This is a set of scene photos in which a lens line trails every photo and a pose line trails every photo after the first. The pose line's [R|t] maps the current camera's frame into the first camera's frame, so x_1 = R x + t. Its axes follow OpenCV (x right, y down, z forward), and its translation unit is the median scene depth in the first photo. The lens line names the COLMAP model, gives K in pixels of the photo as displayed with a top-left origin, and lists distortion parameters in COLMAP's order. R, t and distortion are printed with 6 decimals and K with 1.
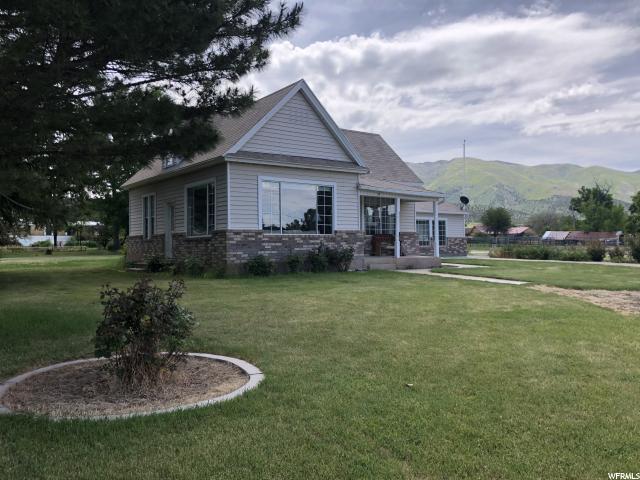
lens RADIAL K [[514.1, 0, 324.6], [0, 514.1, 230.7], [0, 0, 1]] dist [0.039334, -0.059959]
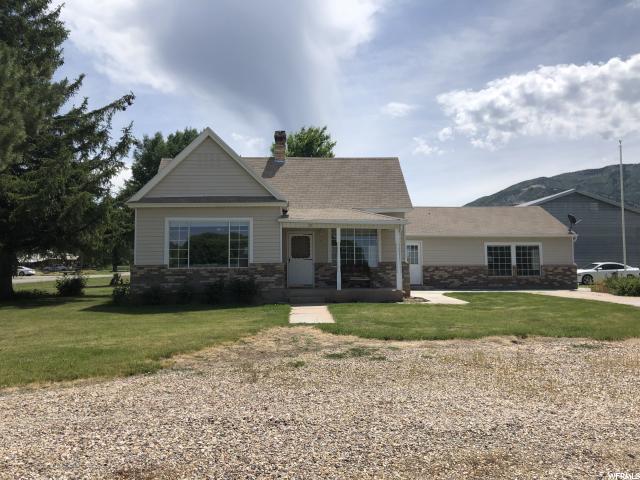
lens RADIAL K [[514.1, 0, 323.9], [0, 514.1, 237.6], [0, 0, 1]] dist [0.039334, -0.059959]
pose [[0.839120, -0.041243, -0.542380, 0.626021], [0.019657, 0.998769, -0.045536, -0.002001], [0.543591, 0.027549, 0.838898, 0.178413]]
